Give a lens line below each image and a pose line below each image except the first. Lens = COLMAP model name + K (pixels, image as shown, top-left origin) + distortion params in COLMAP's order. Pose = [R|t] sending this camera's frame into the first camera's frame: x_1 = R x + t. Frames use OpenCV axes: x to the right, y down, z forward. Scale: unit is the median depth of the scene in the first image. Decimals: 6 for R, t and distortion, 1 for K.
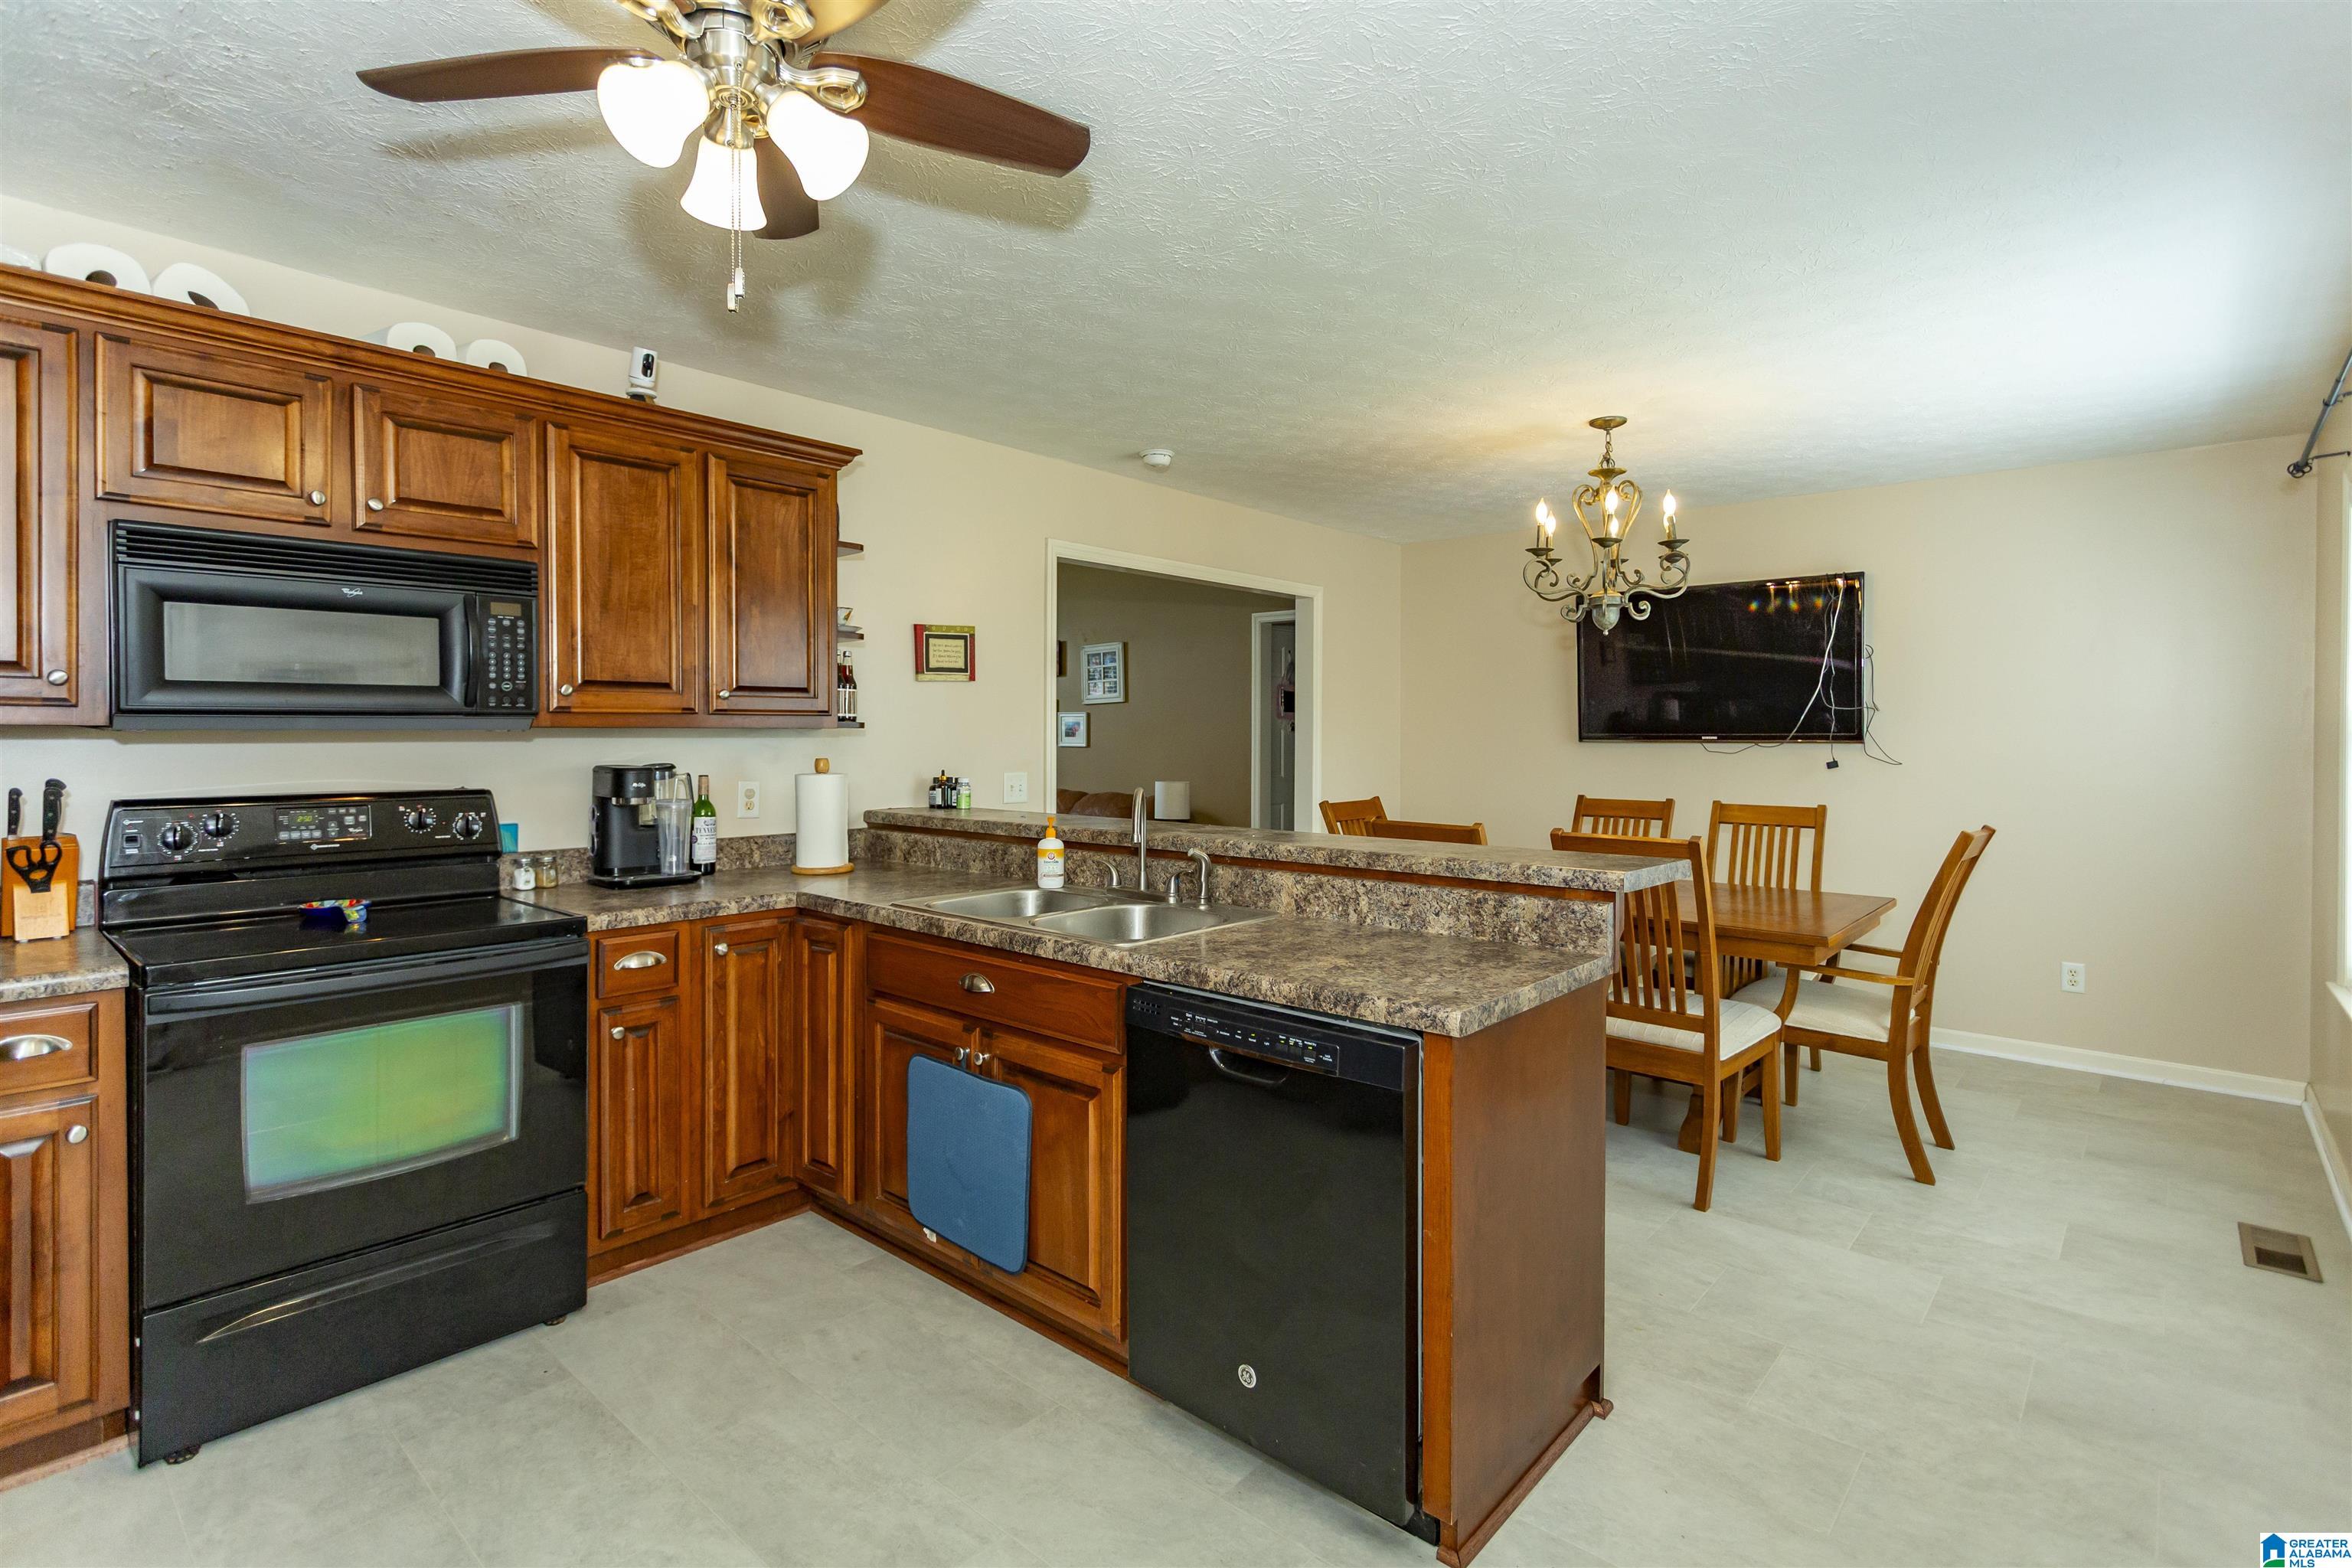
lens RADIAL K [[1120.9, 0, 1164.5], [0, 1120.9, 758.2], [0, 0, 1]] dist [-0.003290, -0.000163]
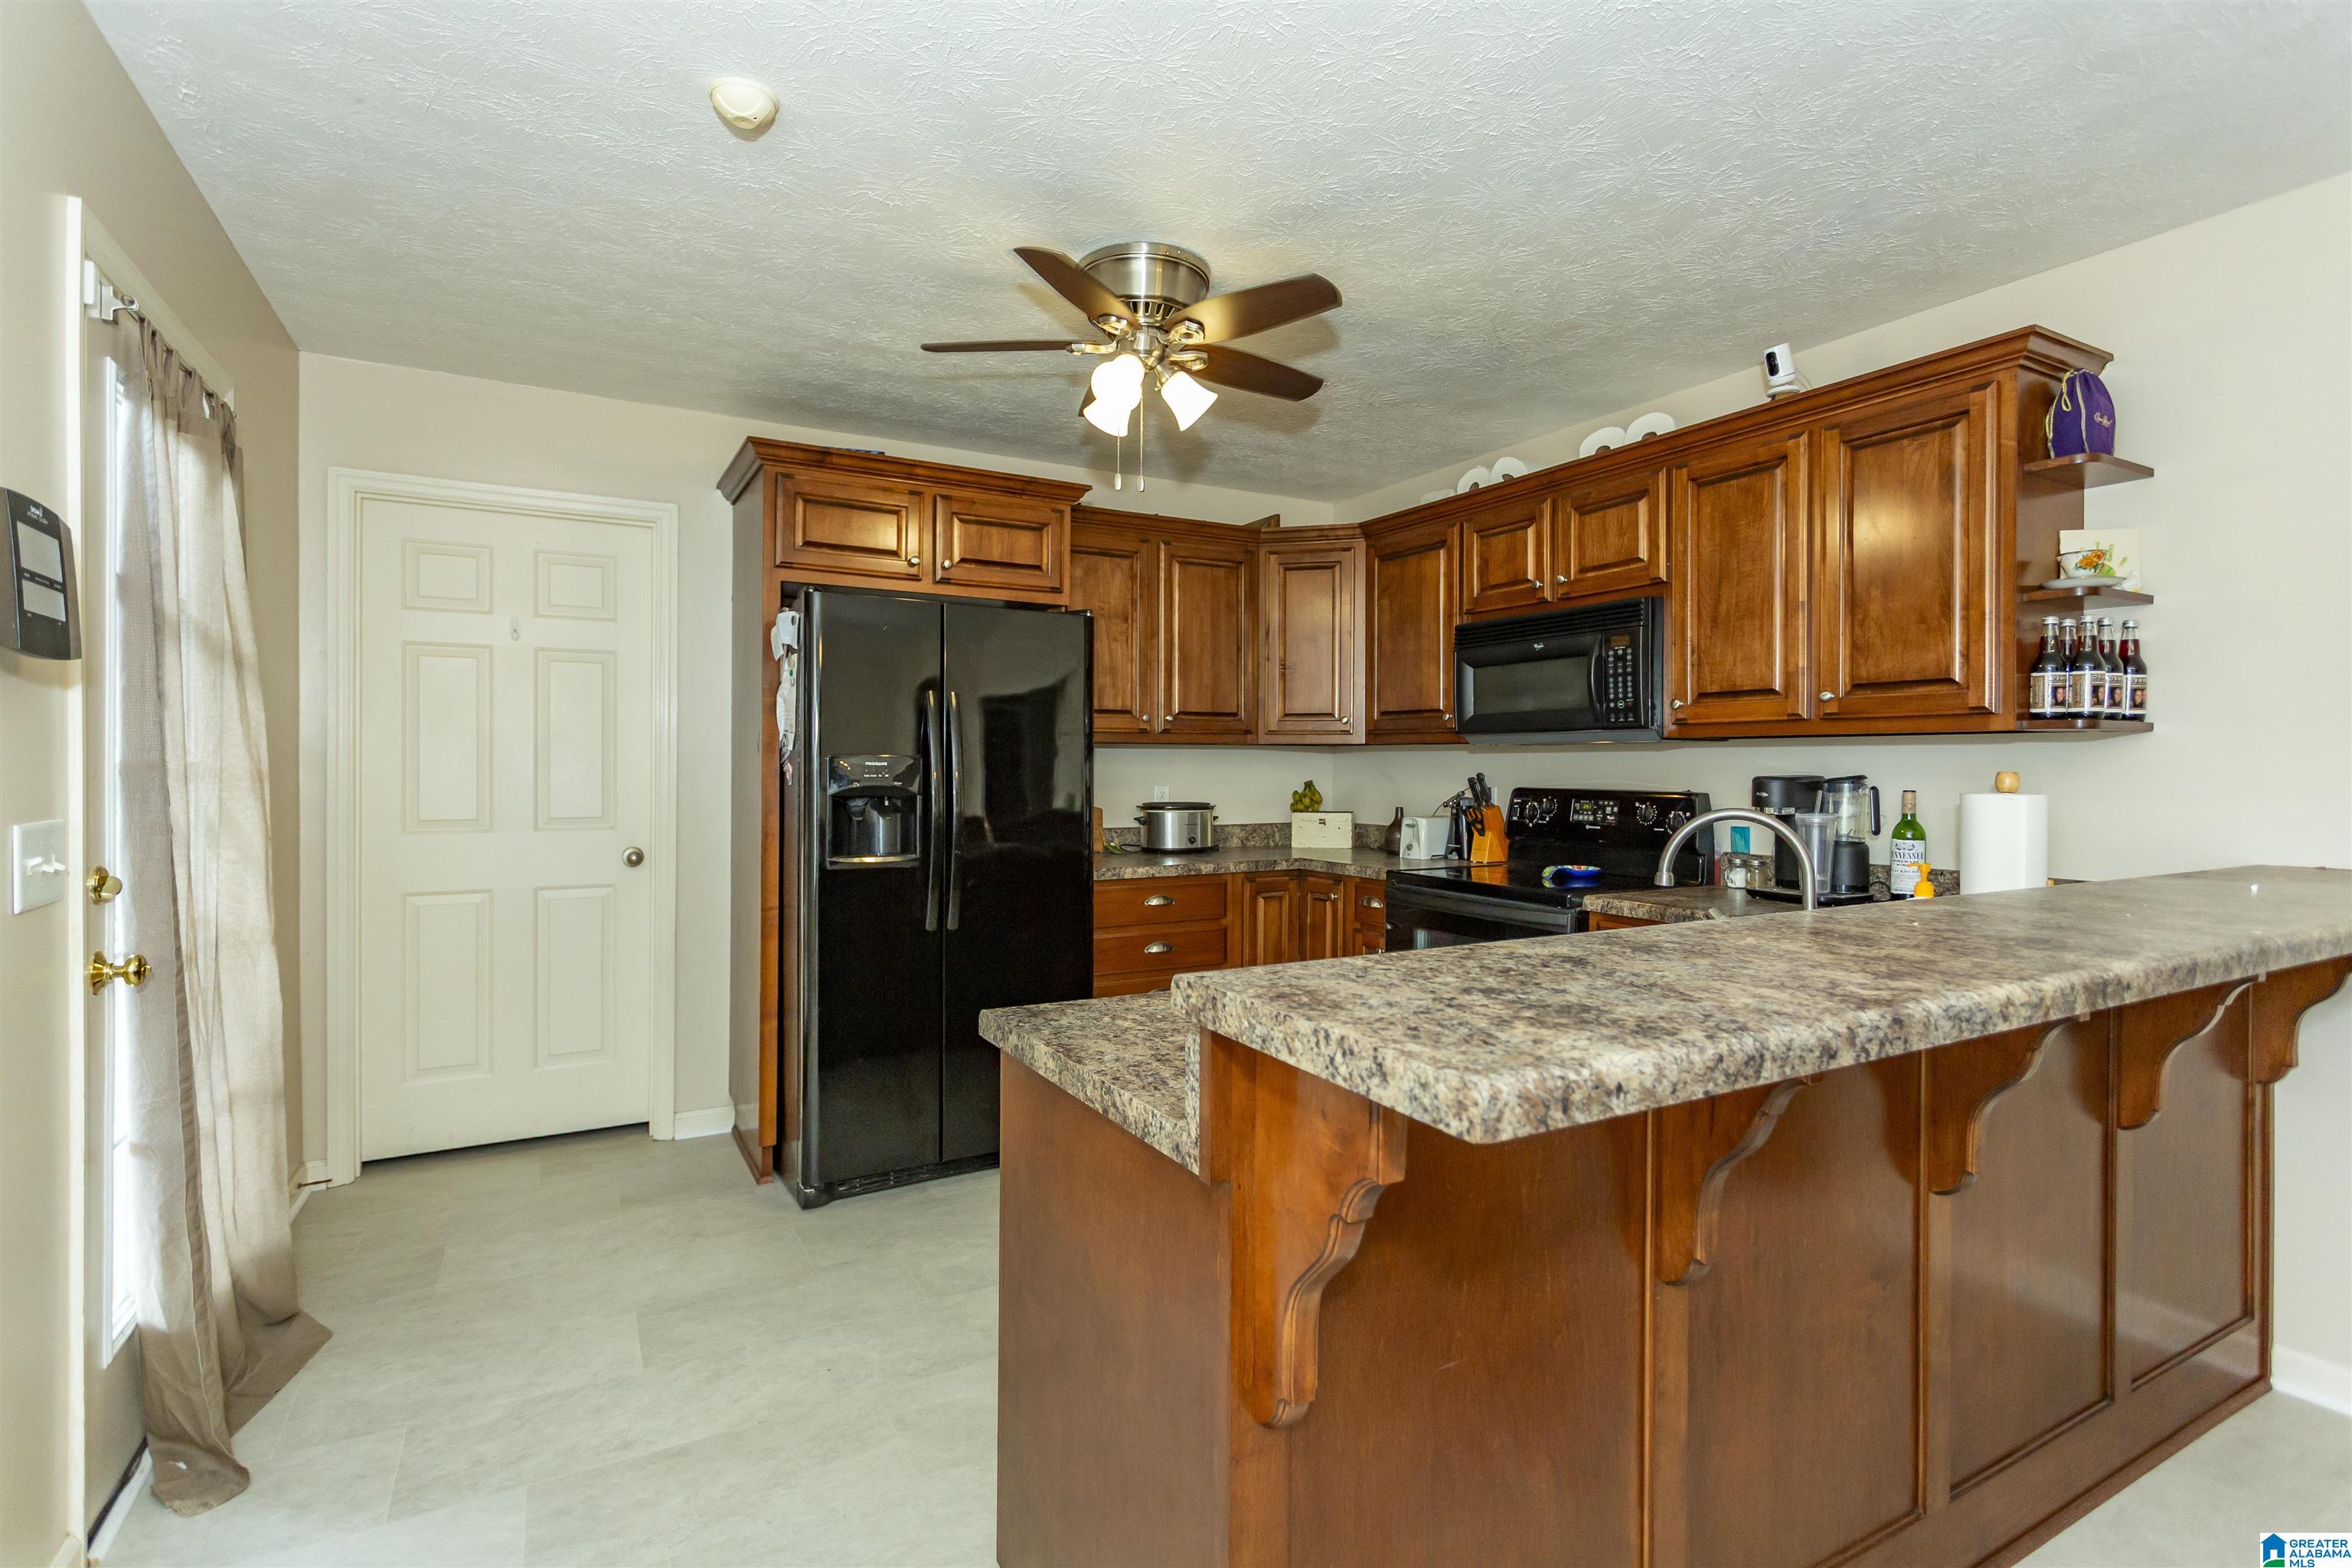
lens RADIAL K [[1120.9, 0, 1164.5], [0, 1120.9, 758.2], [0, 0, 1]] dist [-0.003290, -0.000163]
pose [[-0.313690, 0.000298, -0.949525, 0.703934], [-0.017129, 0.999835, 0.005973, -0.005341], [0.949371, 0.018138, -0.313633, 0.904572]]
